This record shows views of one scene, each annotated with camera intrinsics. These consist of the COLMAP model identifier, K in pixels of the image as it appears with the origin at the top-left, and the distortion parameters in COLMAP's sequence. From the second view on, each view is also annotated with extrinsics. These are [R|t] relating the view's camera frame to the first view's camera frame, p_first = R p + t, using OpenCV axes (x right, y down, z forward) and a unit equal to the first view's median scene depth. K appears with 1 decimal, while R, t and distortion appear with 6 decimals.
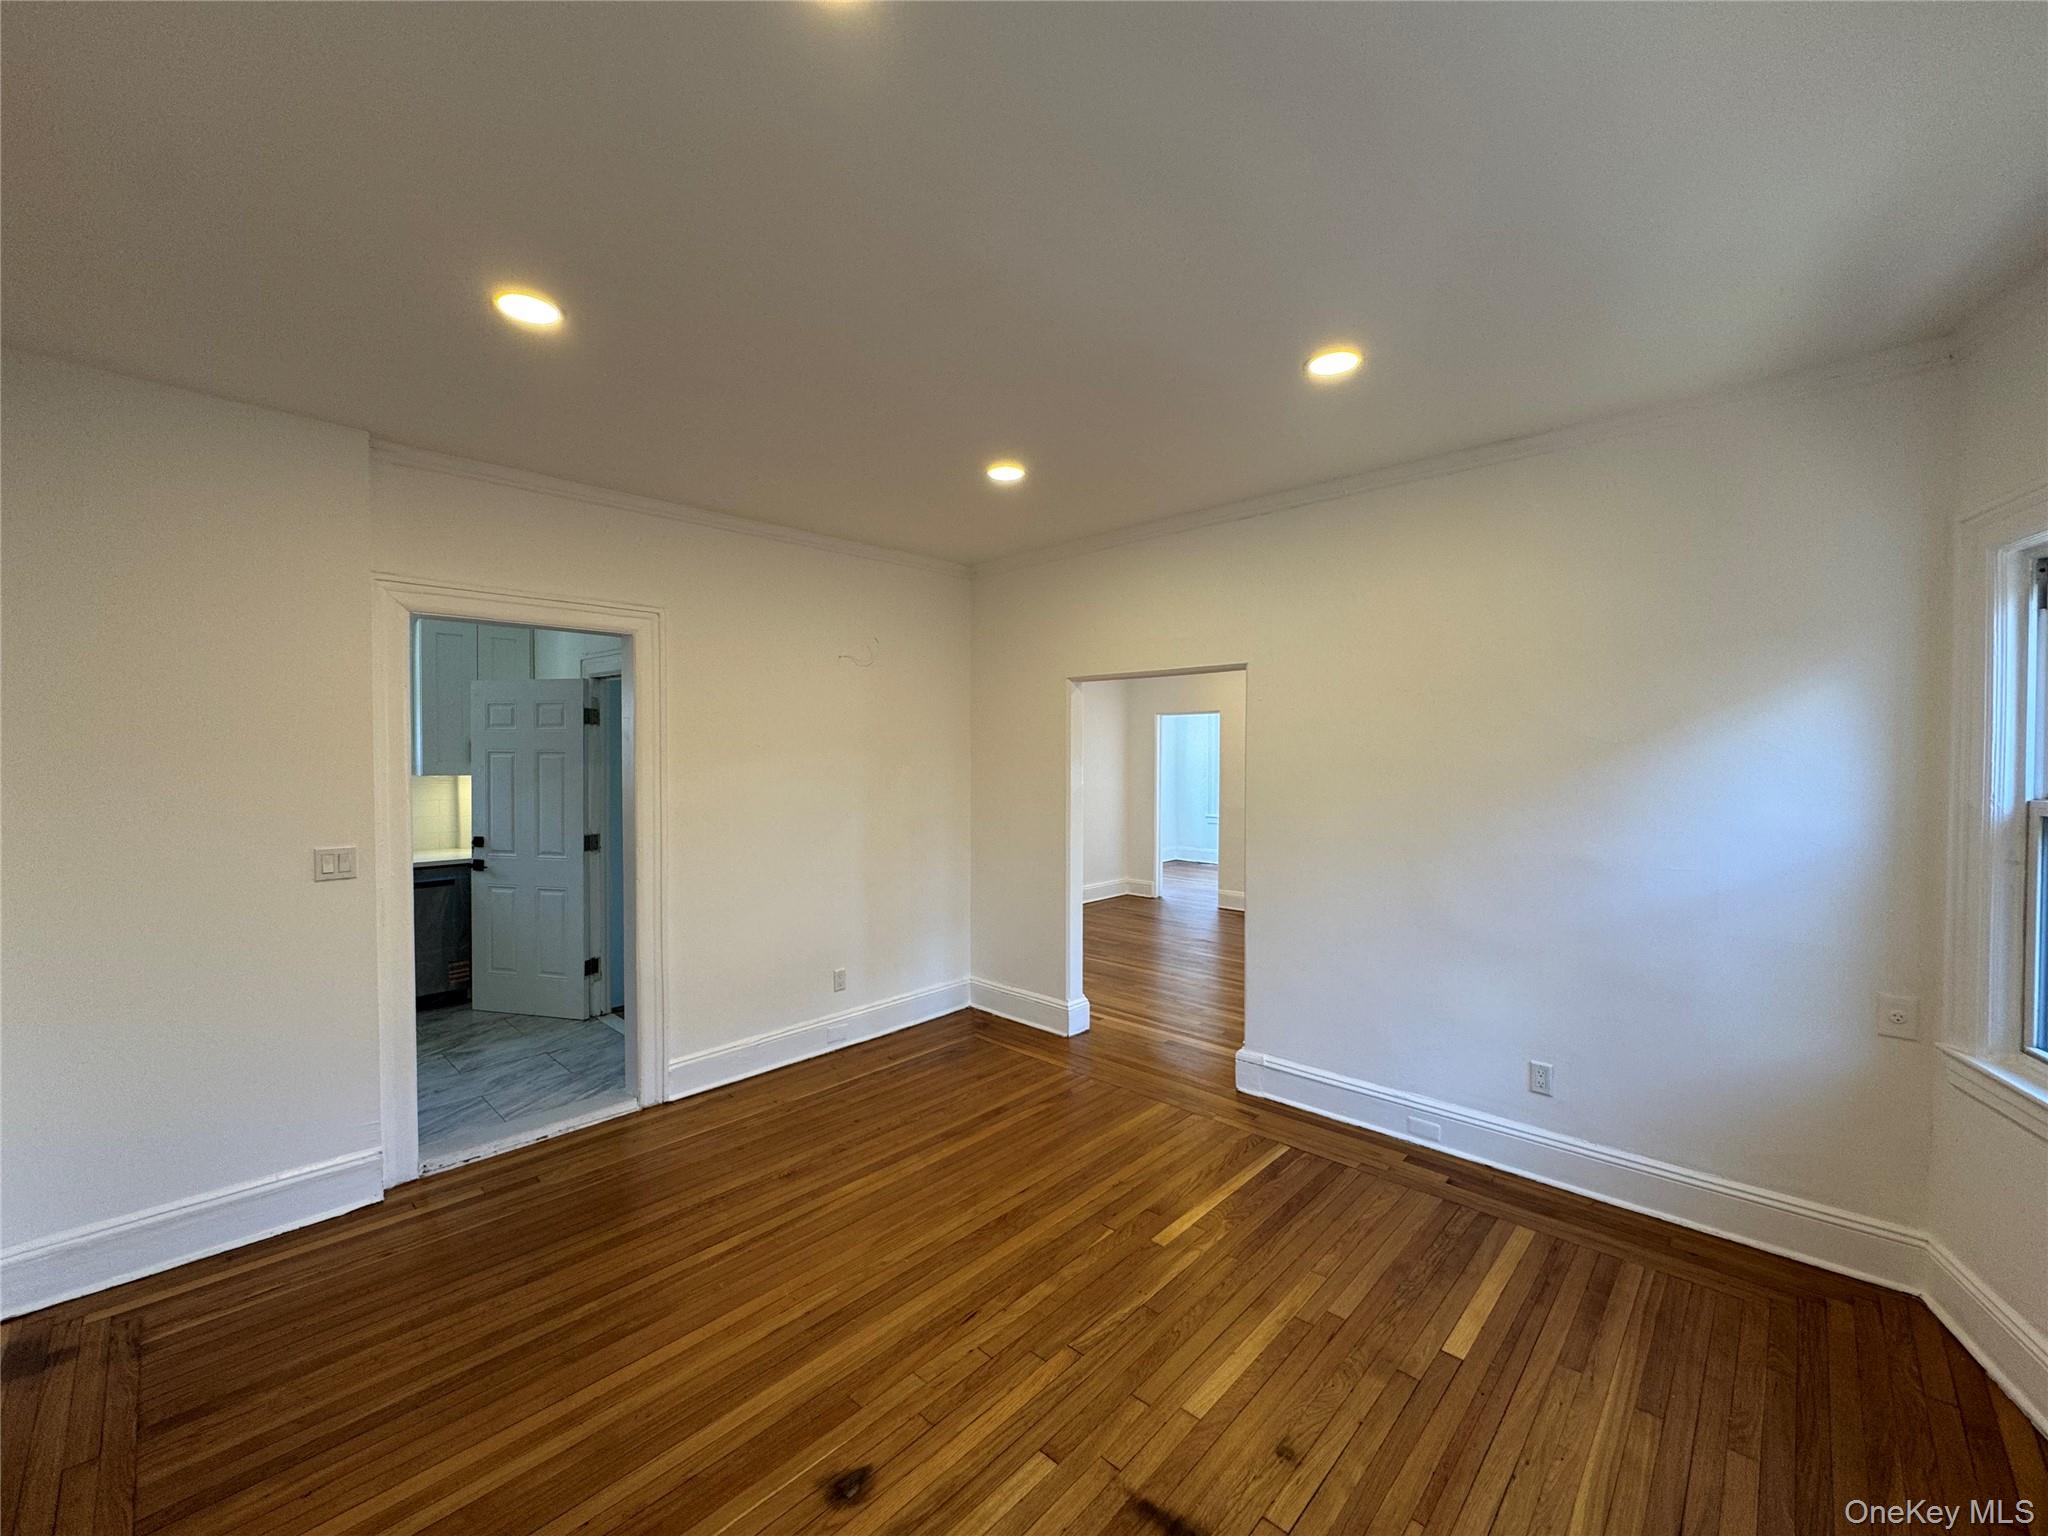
lens RADIAL K [[818.0, 0, 1024.8], [0, 818.0, 766.7], [0, 0, 1]] dist [-0.003557, -0.000416]
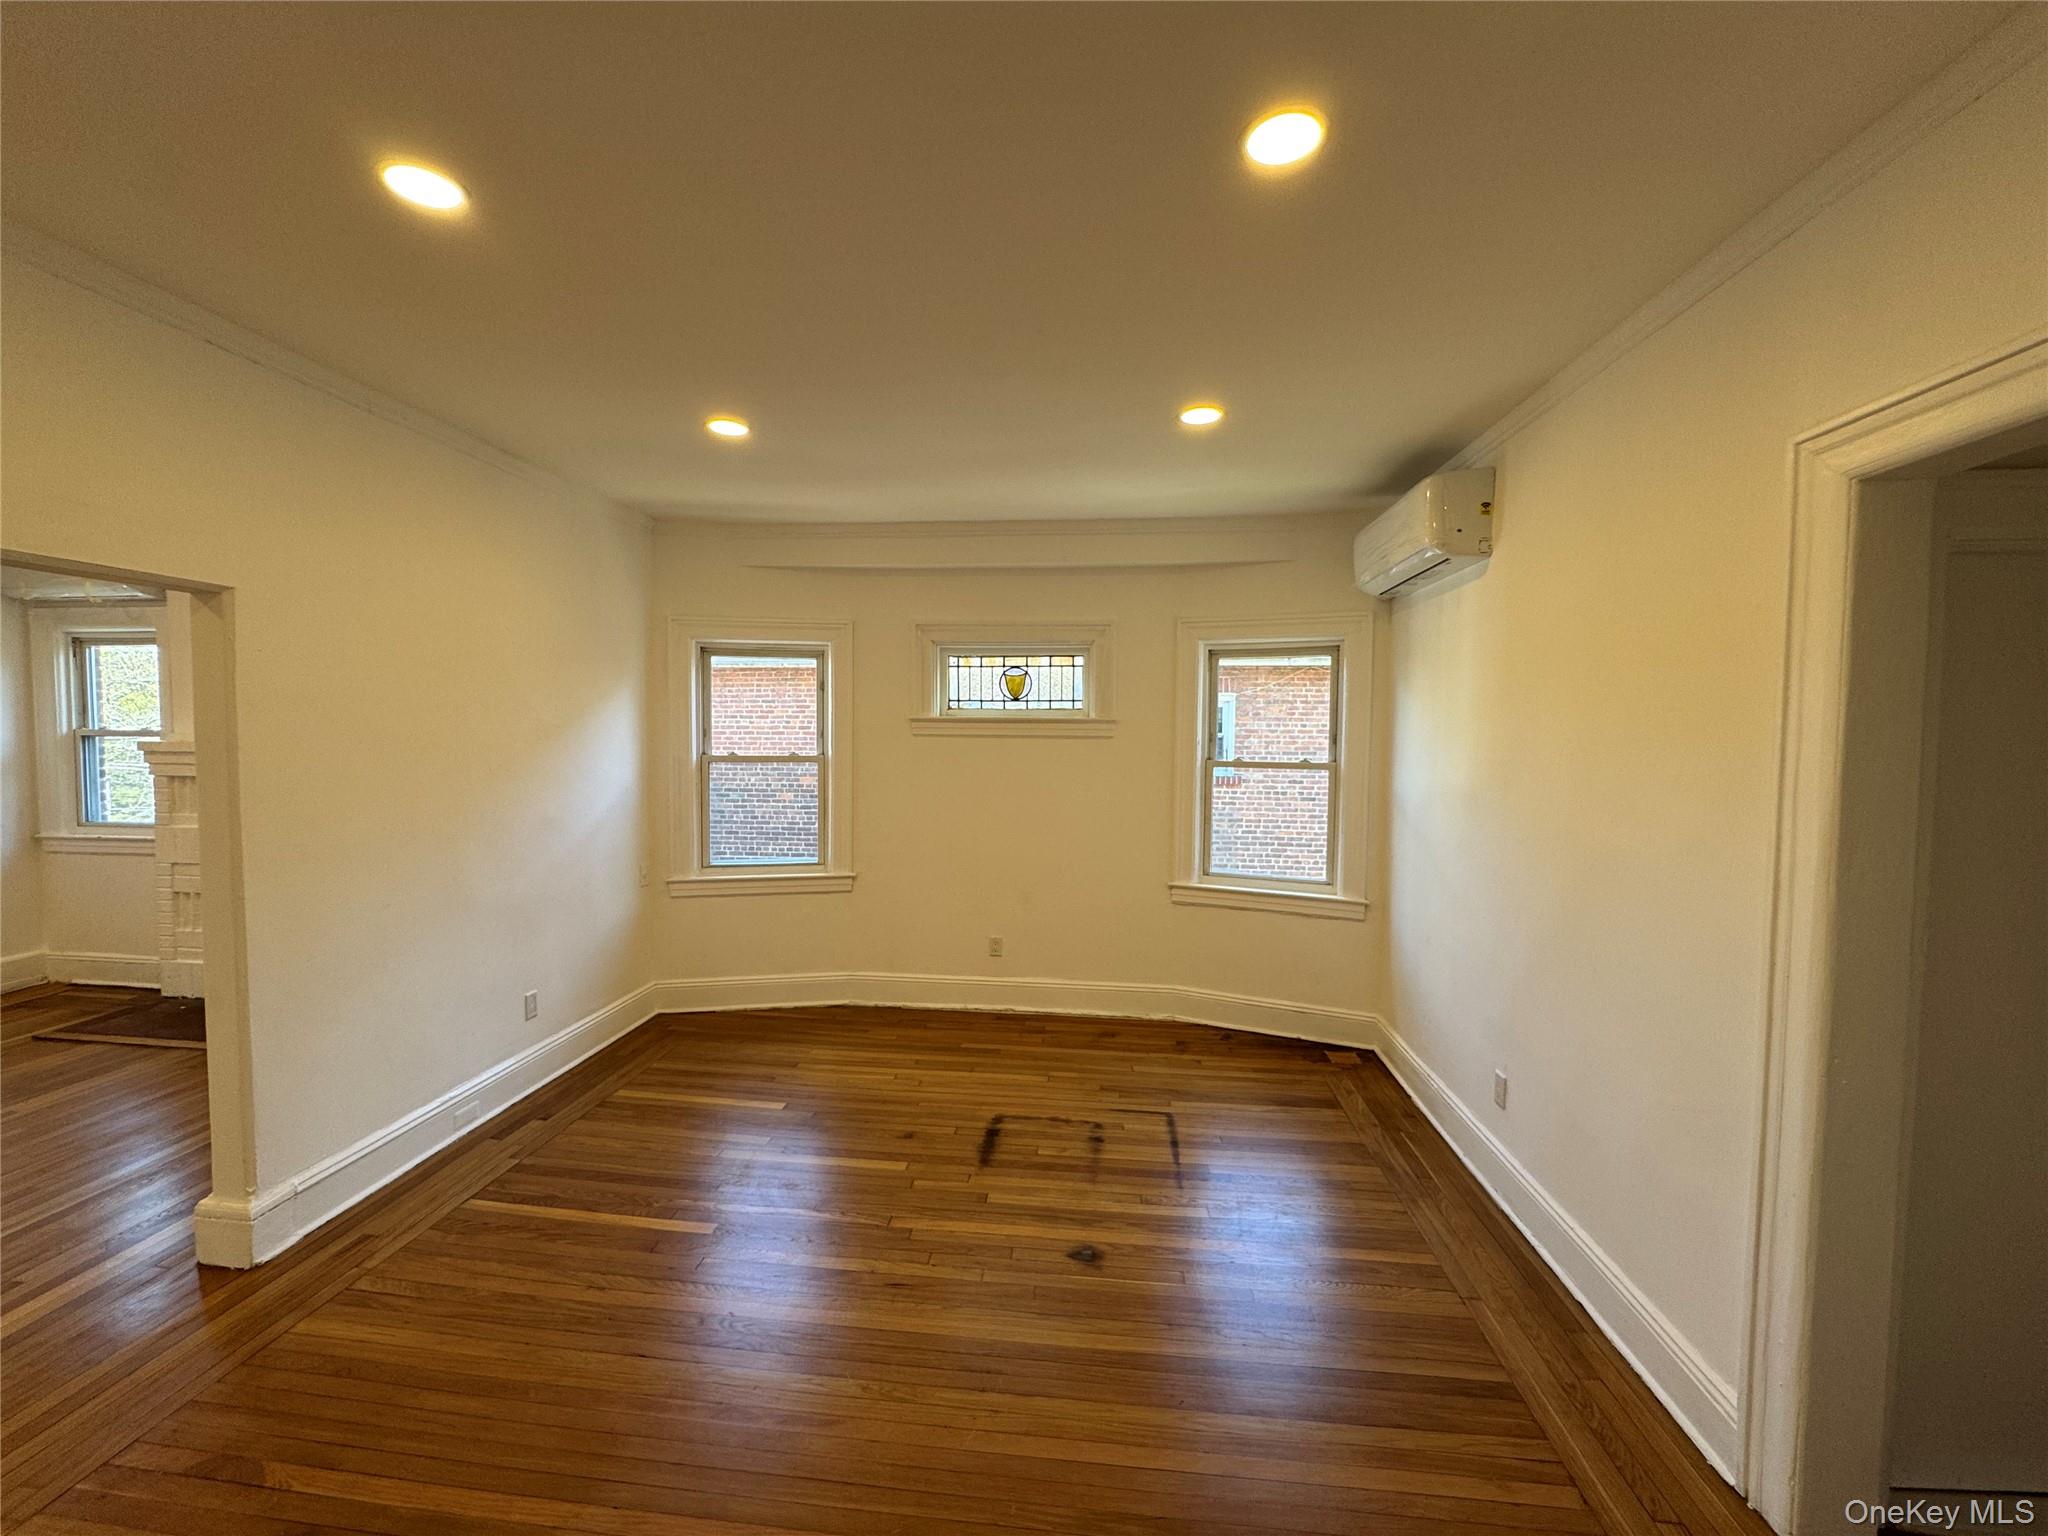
lens RADIAL K [[818.0, 0, 1016.4], [0, 818.0, 769.9], [0, 0, 1]] dist [-0.003557, -0.000416]
pose [[-0.606248, -0.040486, 0.794244, -0.819822], [0.002168, 0.998615, 0.052559, -0.026444], [-0.795273, 0.033586, -0.605321, 1.277959]]
